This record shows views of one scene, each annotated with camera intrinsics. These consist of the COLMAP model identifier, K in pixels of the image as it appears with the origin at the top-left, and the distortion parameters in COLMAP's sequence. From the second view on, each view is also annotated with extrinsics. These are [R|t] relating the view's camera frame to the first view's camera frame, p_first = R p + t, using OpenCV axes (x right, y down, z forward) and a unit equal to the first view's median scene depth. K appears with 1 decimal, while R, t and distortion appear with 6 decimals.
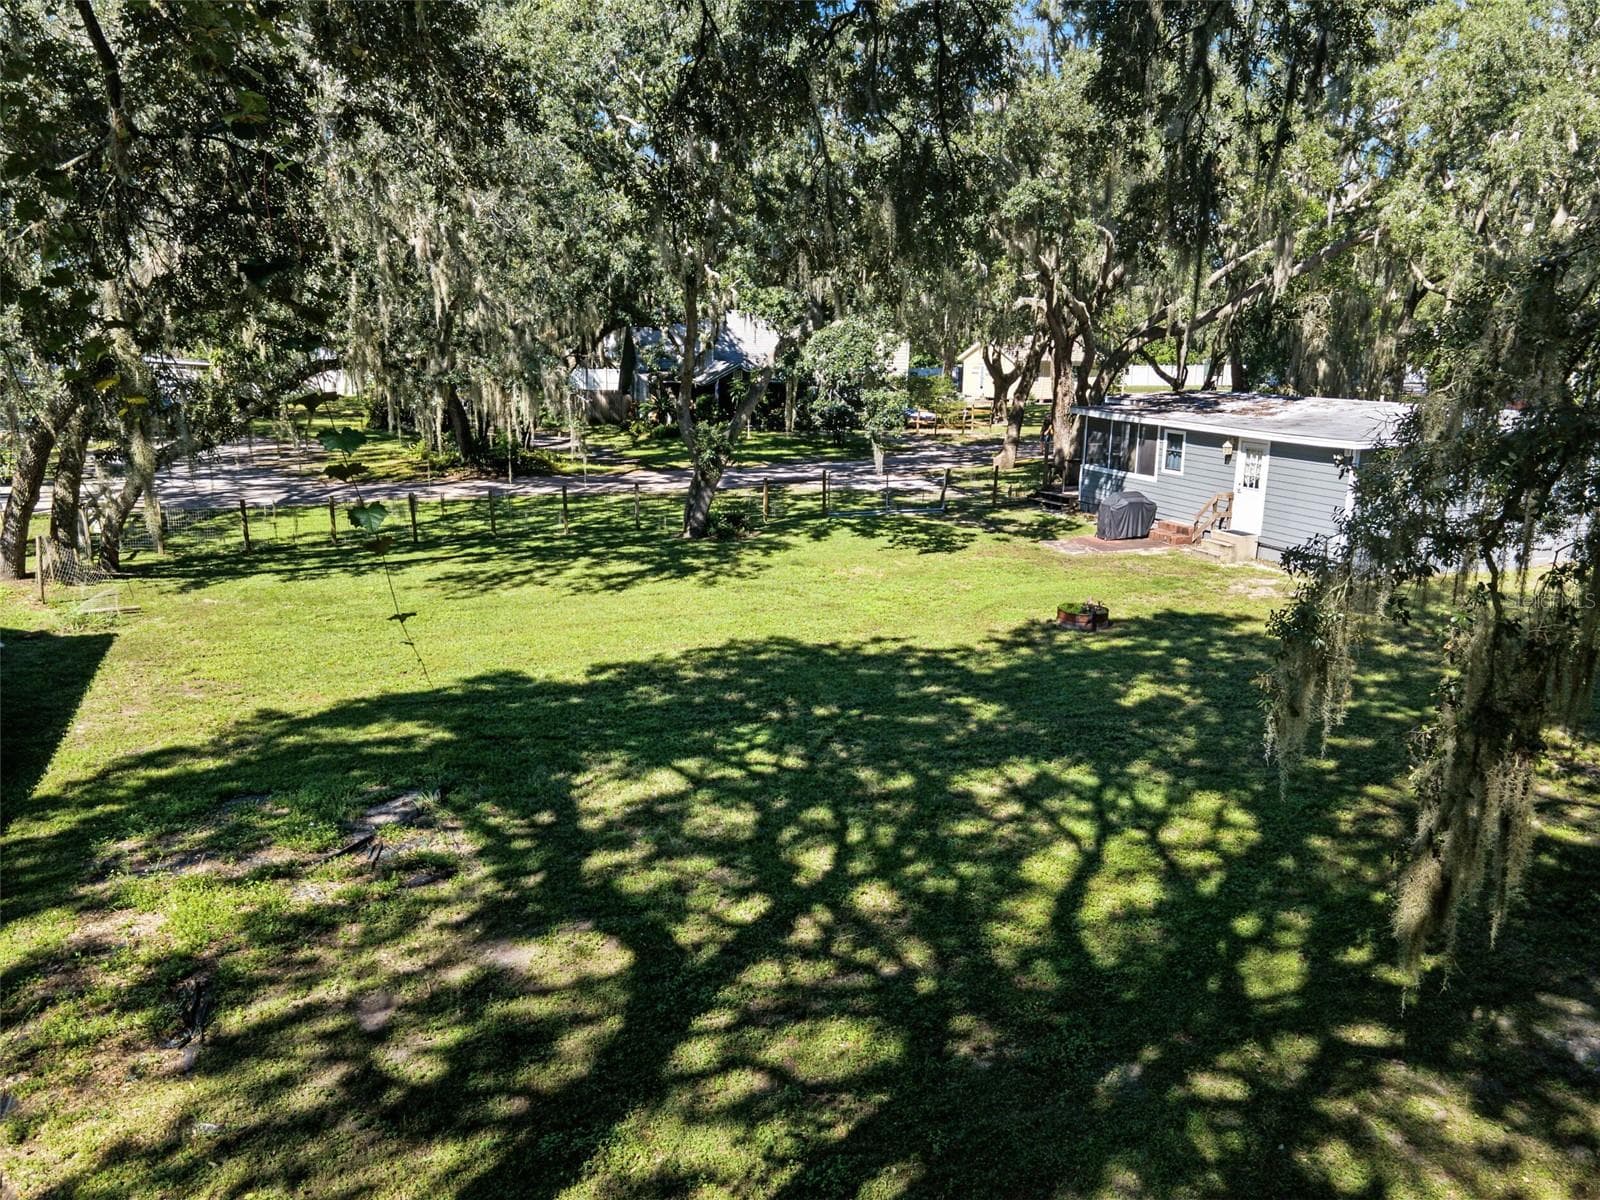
lens RADIAL K [[1138.8, 0, 805.1], [0, 1138.8, 601.2], [0, 0, 1]] dist [0.036686, 0.004059]
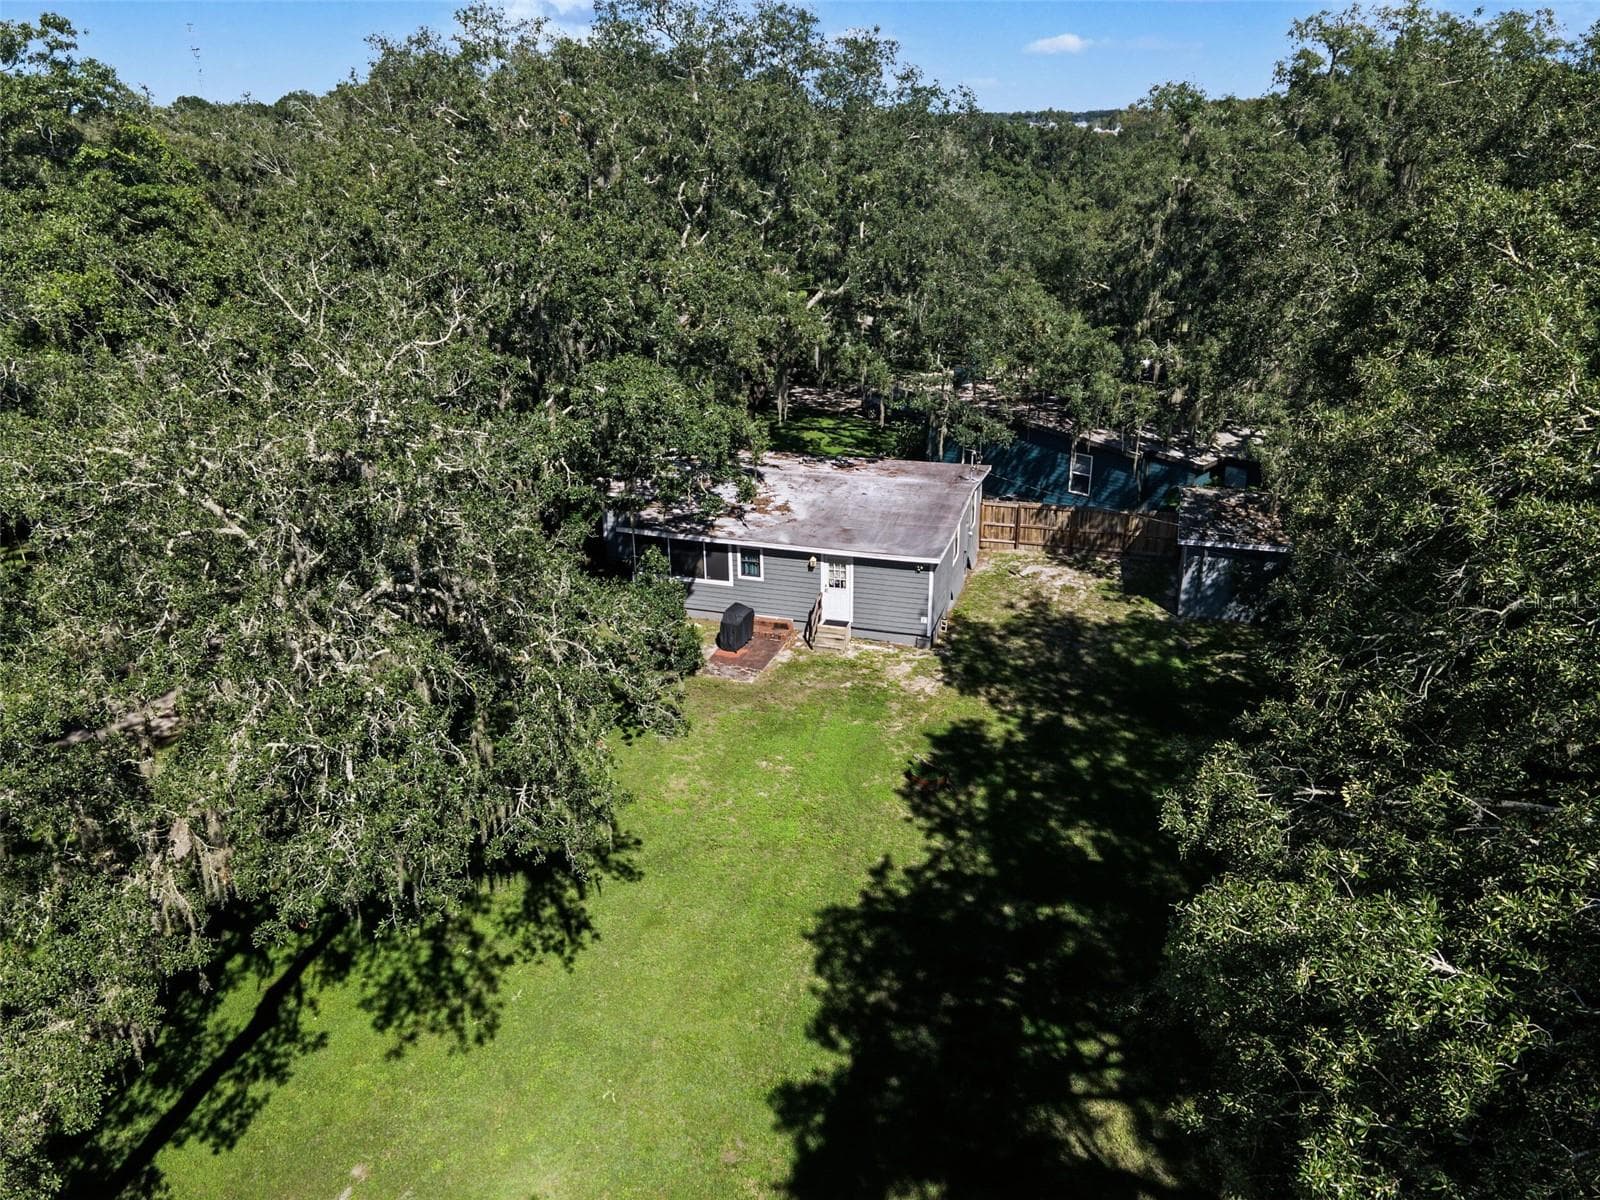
lens RADIAL K [[1138.8, 0, 804.1], [0, 1138.8, 600.7], [0, 0, 1]] dist [0.036686, 0.004059]
pose [[0.619707, -0.300297, 0.725110, -0.849051], [0.184999, 0.953762, 0.236883, -0.594943], [-0.762718, -0.012653, 0.646608, 0.300049]]
